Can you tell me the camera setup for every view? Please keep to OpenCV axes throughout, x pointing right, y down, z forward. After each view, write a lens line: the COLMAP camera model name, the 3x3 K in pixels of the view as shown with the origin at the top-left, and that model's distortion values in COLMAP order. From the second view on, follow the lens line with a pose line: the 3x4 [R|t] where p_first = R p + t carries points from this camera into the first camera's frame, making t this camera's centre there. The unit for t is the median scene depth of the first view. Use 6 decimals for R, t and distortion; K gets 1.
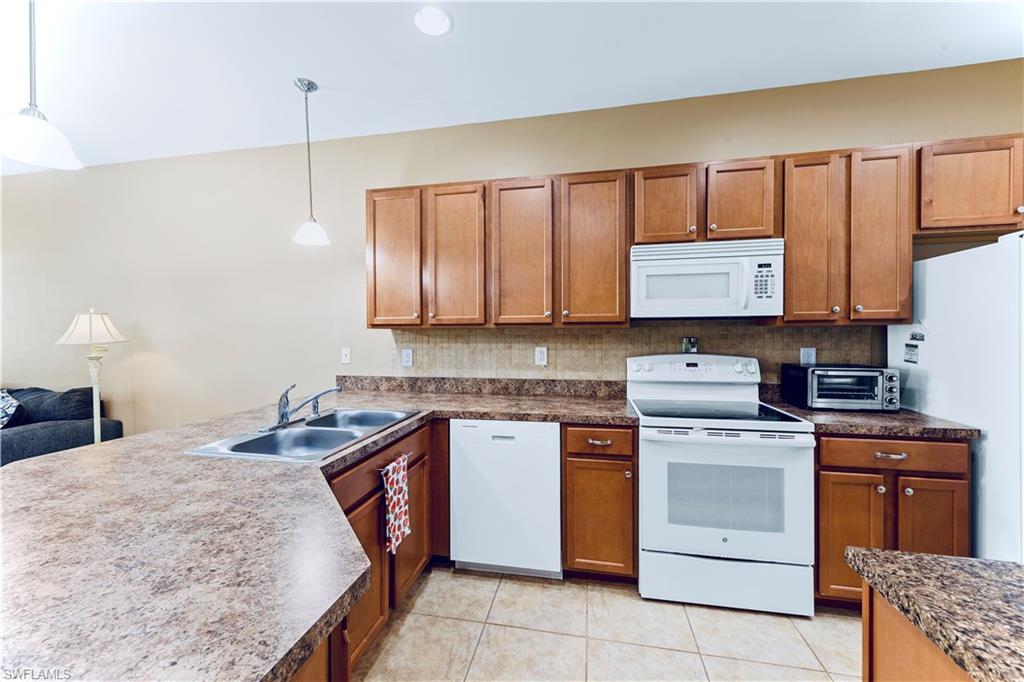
lens RADIAL K [[390.7, 0, 511.6], [0, 390.7, 333.3], [0, 0, 1]] dist [0.009412, 0.000024]
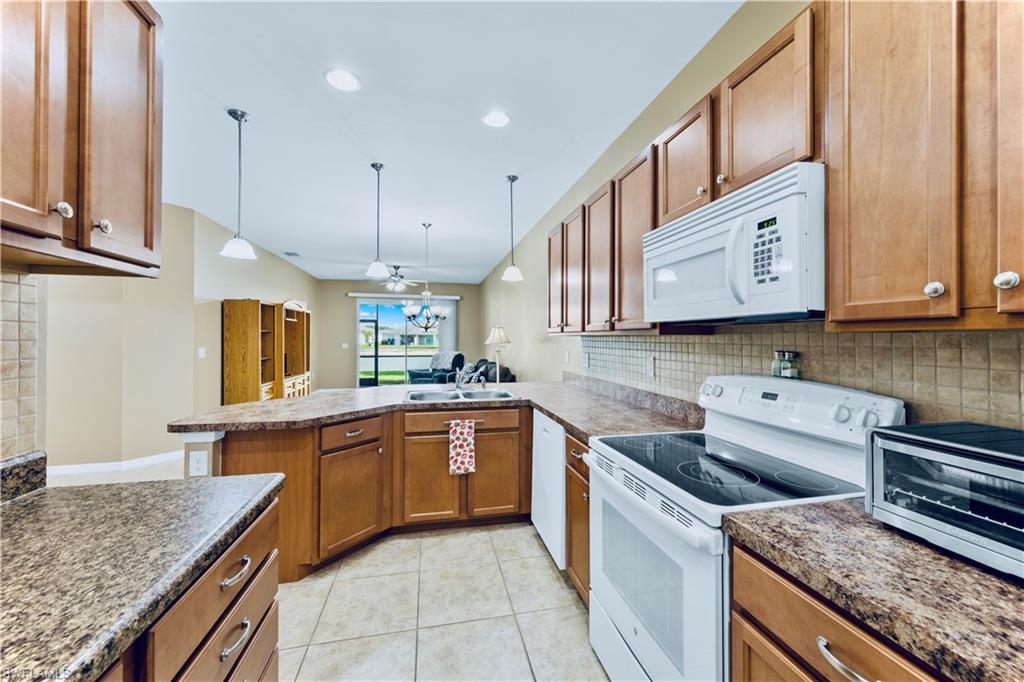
lens RADIAL K [[390.7, 0, 507.9], [0, 390.7, 334.4], [0, 0, 1]] dist [0.009412, 0.000024]
pose [[0.397049, 0.001224, -0.917797, 0.847358], [-0.004649, 0.999989, -0.000678, -0.012268], [0.917786, 0.004536, 0.397050, 0.377964]]
